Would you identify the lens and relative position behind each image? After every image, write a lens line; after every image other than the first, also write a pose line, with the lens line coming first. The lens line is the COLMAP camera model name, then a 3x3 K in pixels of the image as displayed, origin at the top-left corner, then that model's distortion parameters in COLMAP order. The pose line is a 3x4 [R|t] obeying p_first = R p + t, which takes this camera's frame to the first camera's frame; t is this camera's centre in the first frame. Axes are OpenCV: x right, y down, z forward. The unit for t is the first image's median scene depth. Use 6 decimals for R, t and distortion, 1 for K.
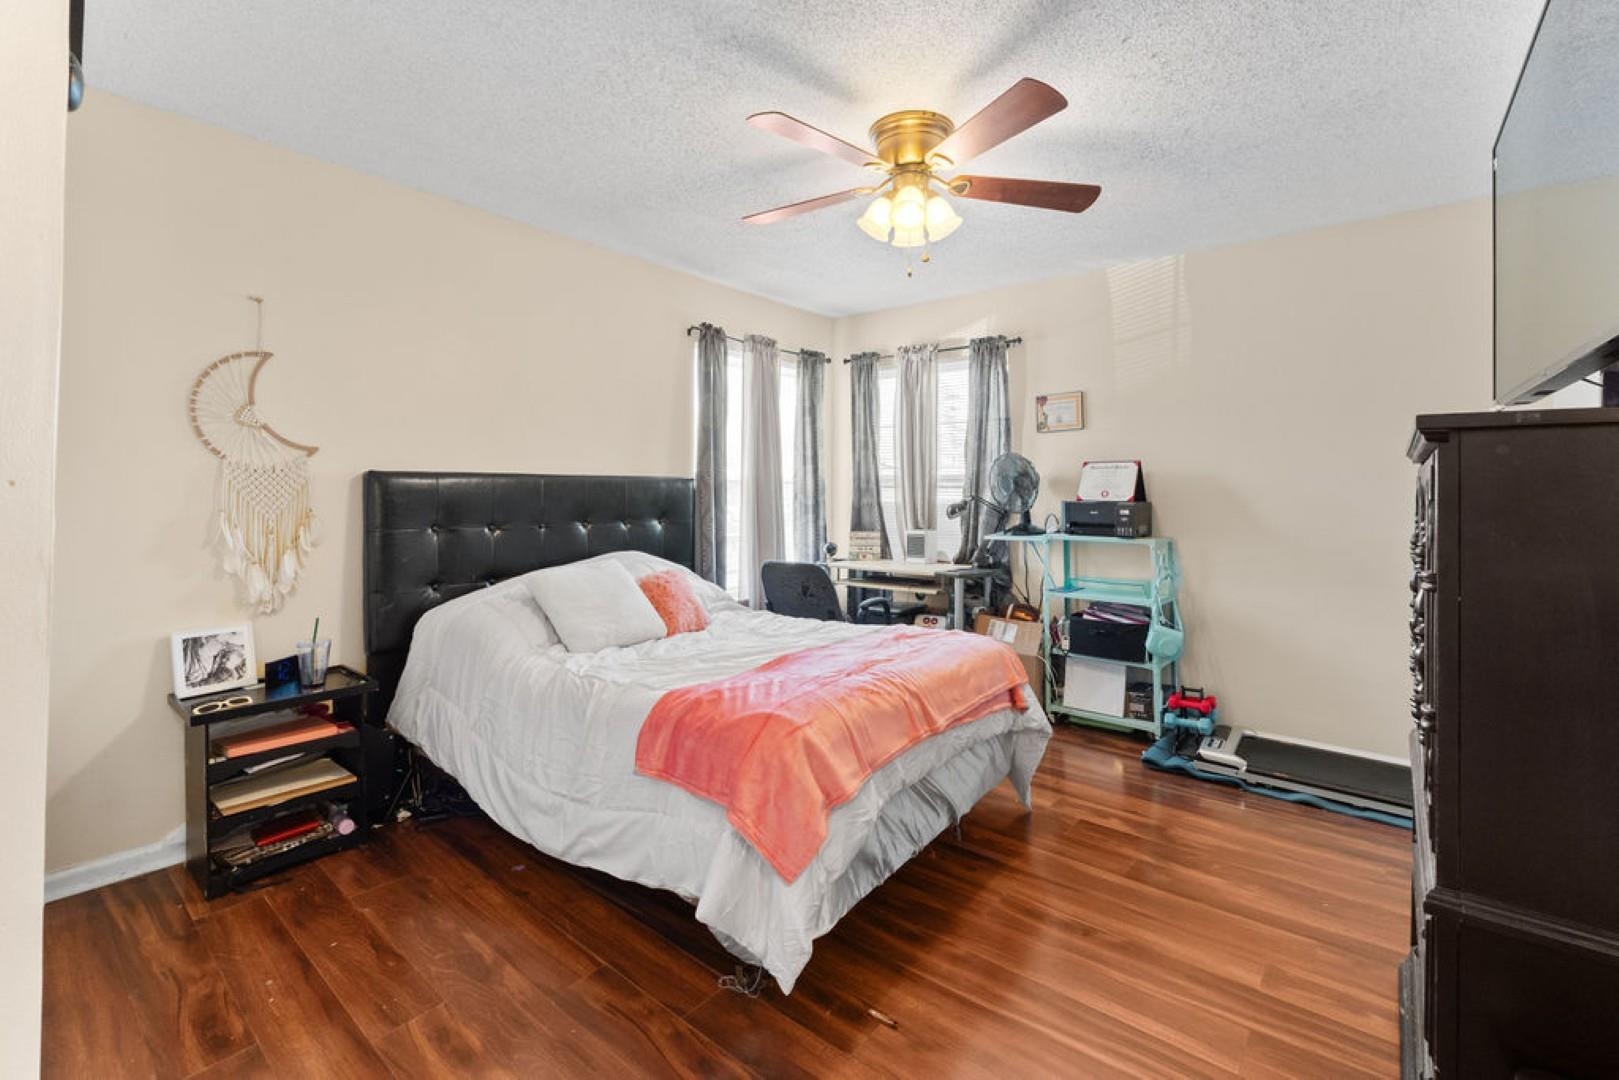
lens RADIAL K [[694.3, 0, 807.7], [0, 694.3, 501.7], [0, 0, 1]] dist [-0.003319, -0.000462]
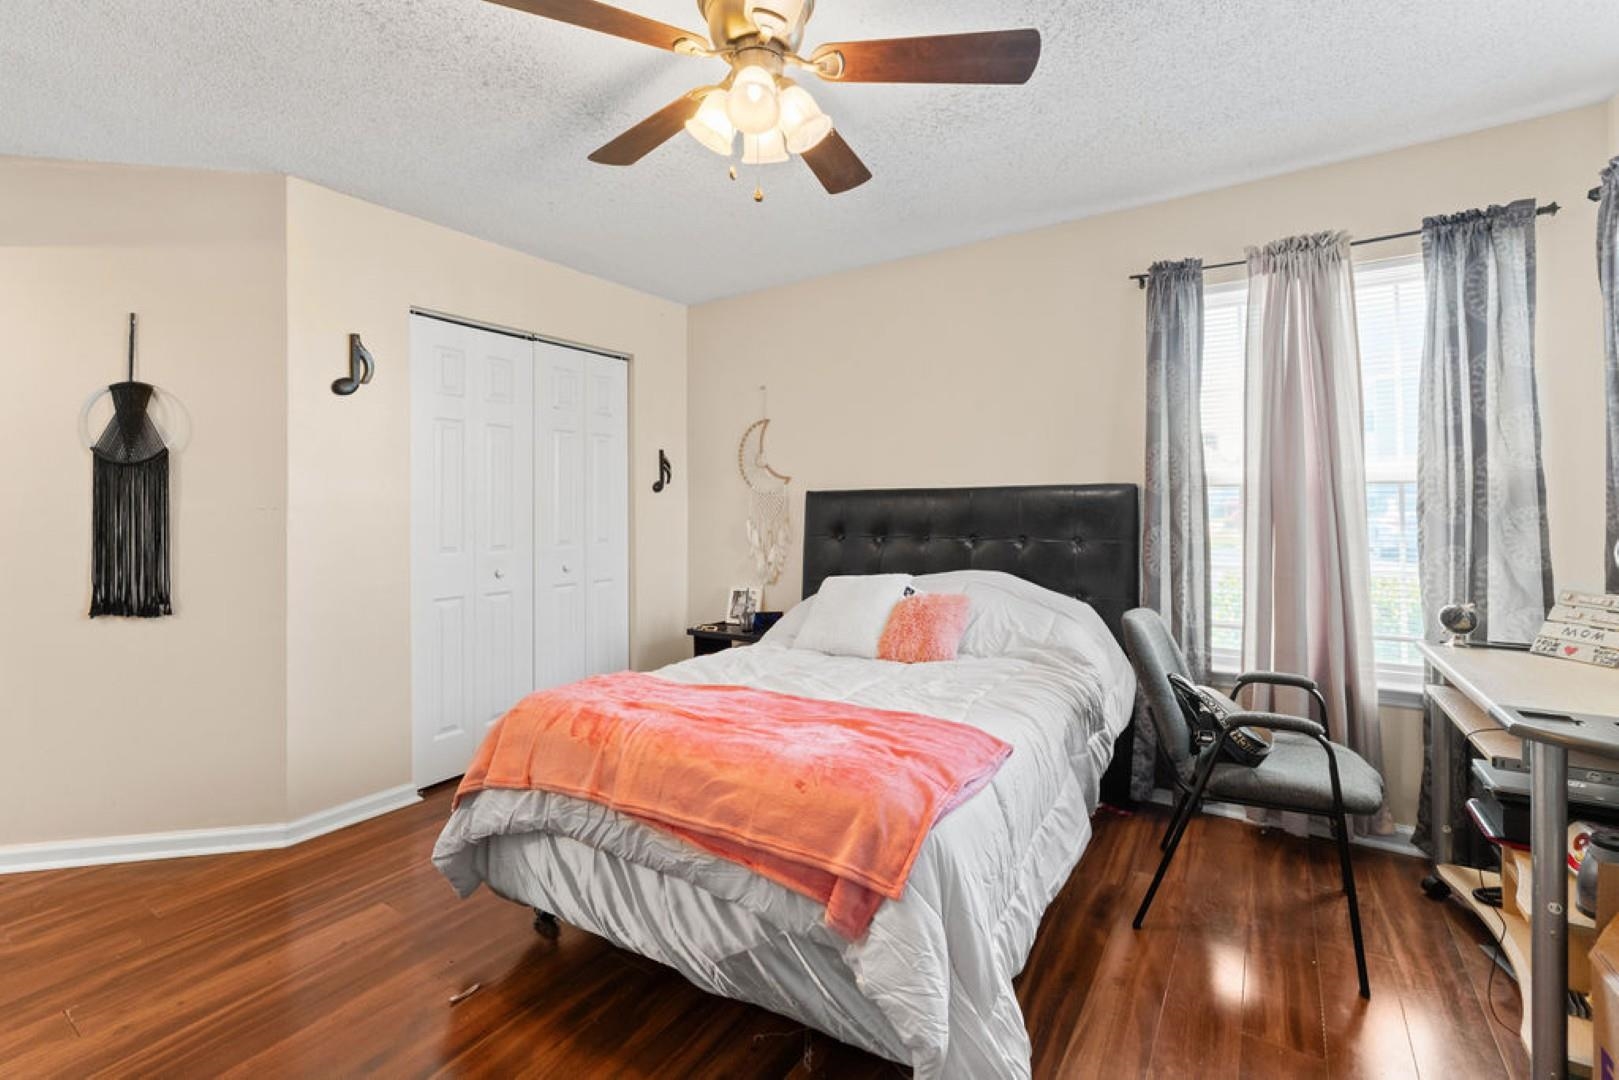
lens RADIAL K [[694.3, 0, 807.7], [0, 694.3, 501.7], [0, 0, 1]] dist [-0.003319, -0.000462]
pose [[0.114628, -0.007437, -0.993381, 0.586461], [-0.003193, 0.999964, -0.007855, -0.009869], [0.993403, 0.004072, 0.114600, 0.653567]]
